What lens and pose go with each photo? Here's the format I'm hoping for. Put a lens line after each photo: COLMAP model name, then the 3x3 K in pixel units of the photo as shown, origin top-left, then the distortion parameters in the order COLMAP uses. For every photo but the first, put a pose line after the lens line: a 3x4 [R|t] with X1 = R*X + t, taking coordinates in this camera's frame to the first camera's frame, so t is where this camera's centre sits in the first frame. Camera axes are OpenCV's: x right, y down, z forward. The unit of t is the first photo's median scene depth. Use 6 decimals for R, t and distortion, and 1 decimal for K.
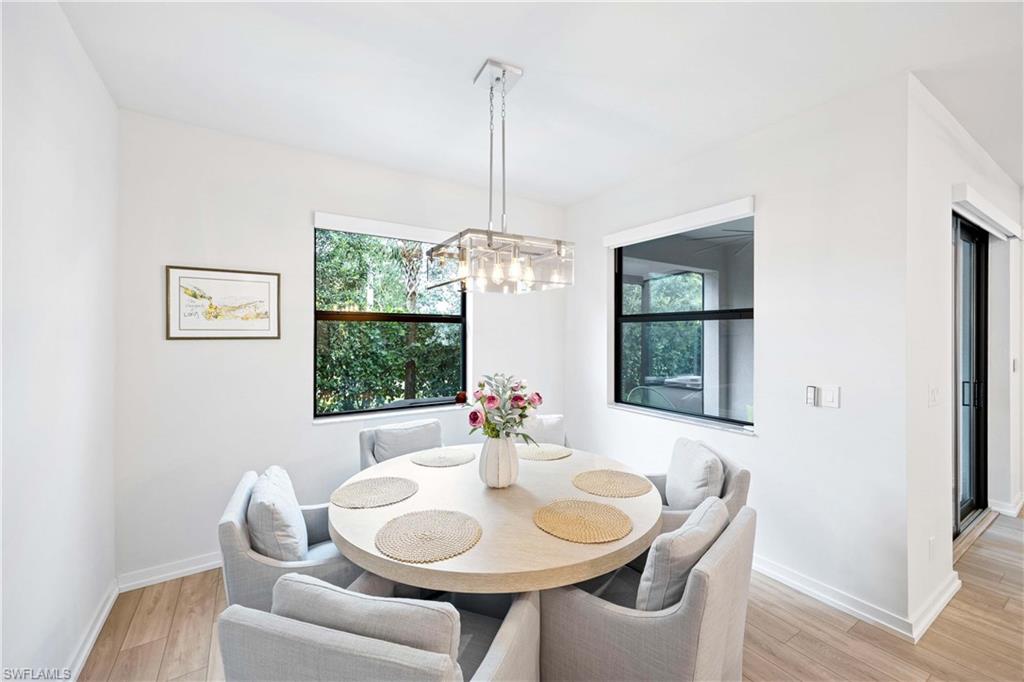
lens RADIAL K [[411.7, 0, 516.9], [0, 411.7, 337.1], [0, 0, 1]] dist [0.014013, -0.002935]
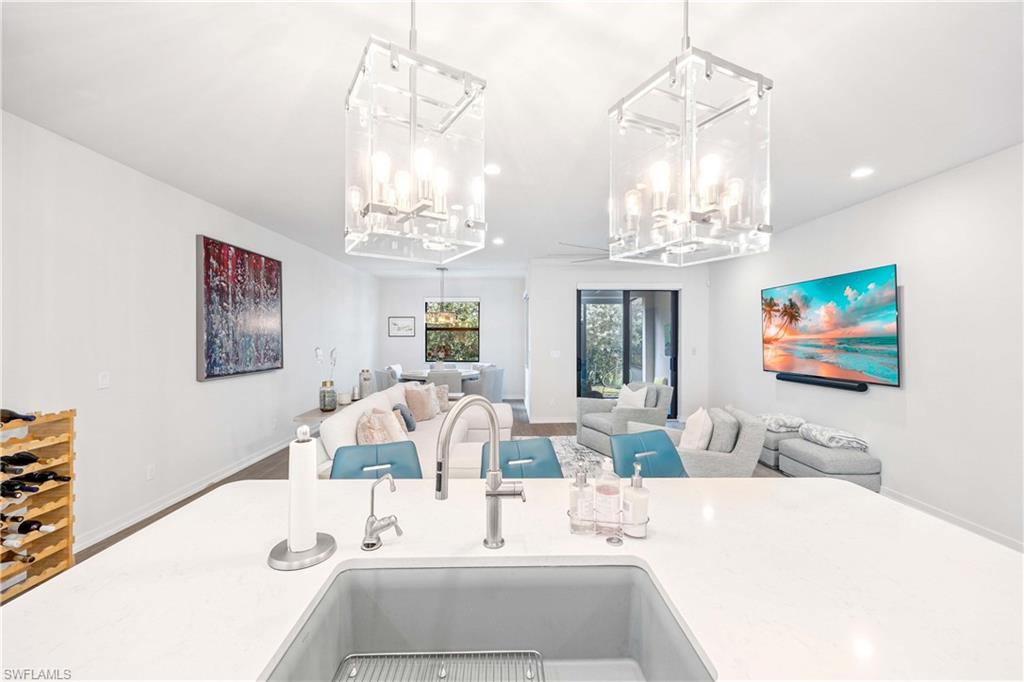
lens RADIAL K [[411.7, 0, 513.9], [0, 411.7, 335.1], [0, 0, 1]] dist [0.014013, -0.002935]
pose [[0.848965, 0.000632, -0.528448, 1.744071], [-0.003187, 0.999987, -0.003924, 0.004712], [0.528439, 0.005016, 0.848956, -1.315816]]
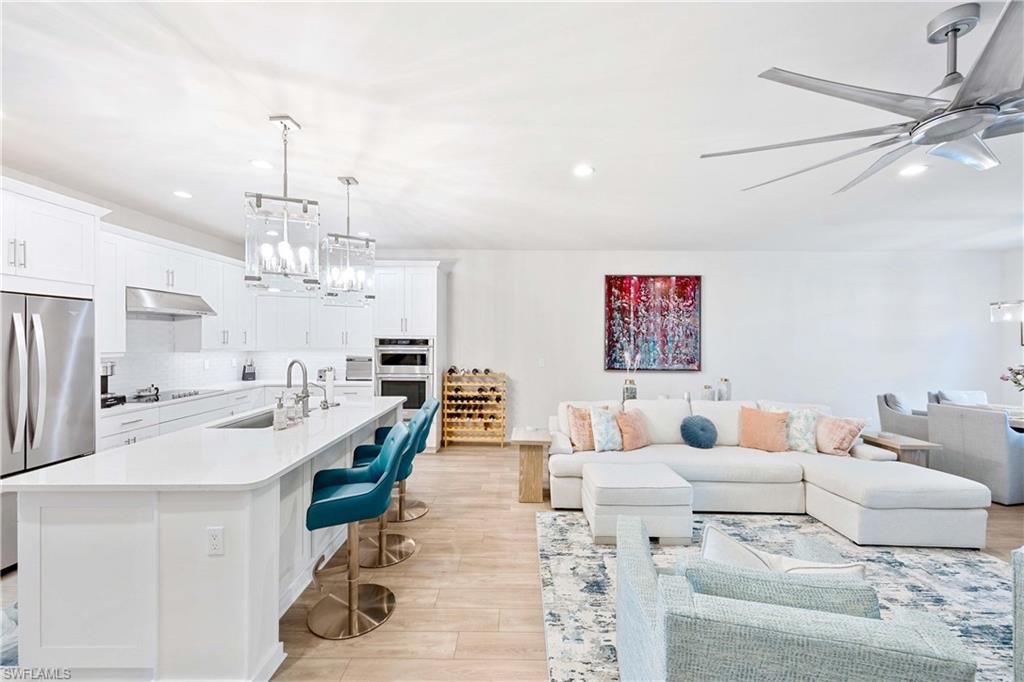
lens RADIAL K [[411.7, 0, 513.7], [0, 411.7, 338.6], [0, 0, 1]] dist [0.014013, -0.002935]
pose [[-0.552474, -0.006870, -0.833502, 2.088994], [-0.009157, 0.999956, -0.002172, 0.000074], [0.833480, 0.006433, -0.552512, -0.031129]]
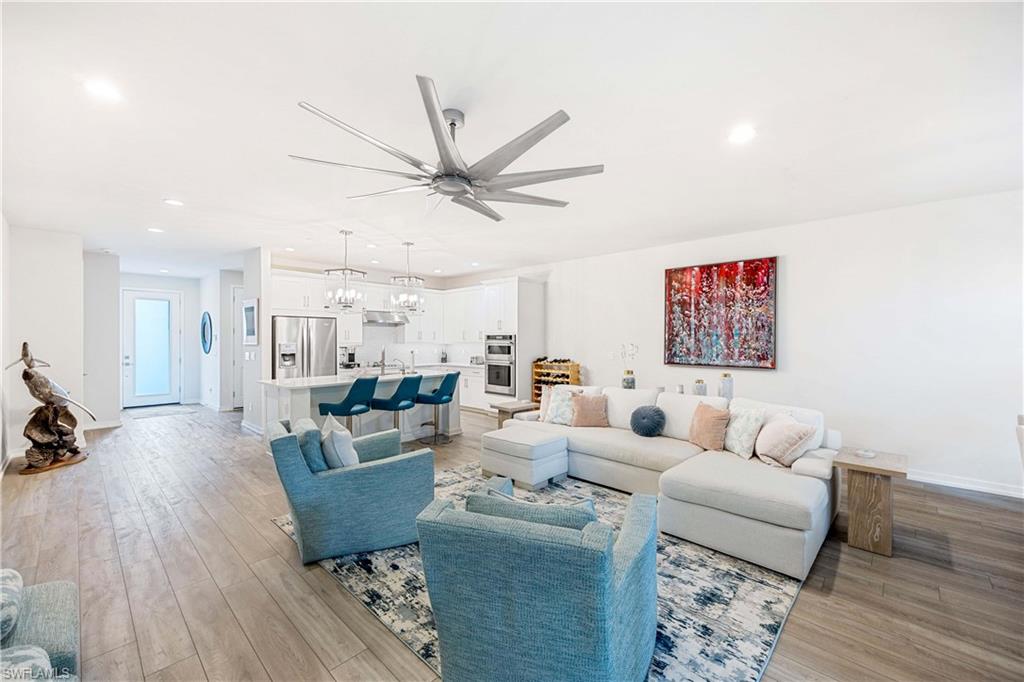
lens RADIAL K [[411.7, 0, 512.6], [0, 411.7, 338.3], [0, 0, 1]] dist [0.014013, -0.002935]
pose [[-0.971503, -0.002186, -0.237019, 1.402772], [-0.002413, 0.999997, 0.000669, 0.018338], [0.237017, 0.001222, -0.971505, 0.964974]]
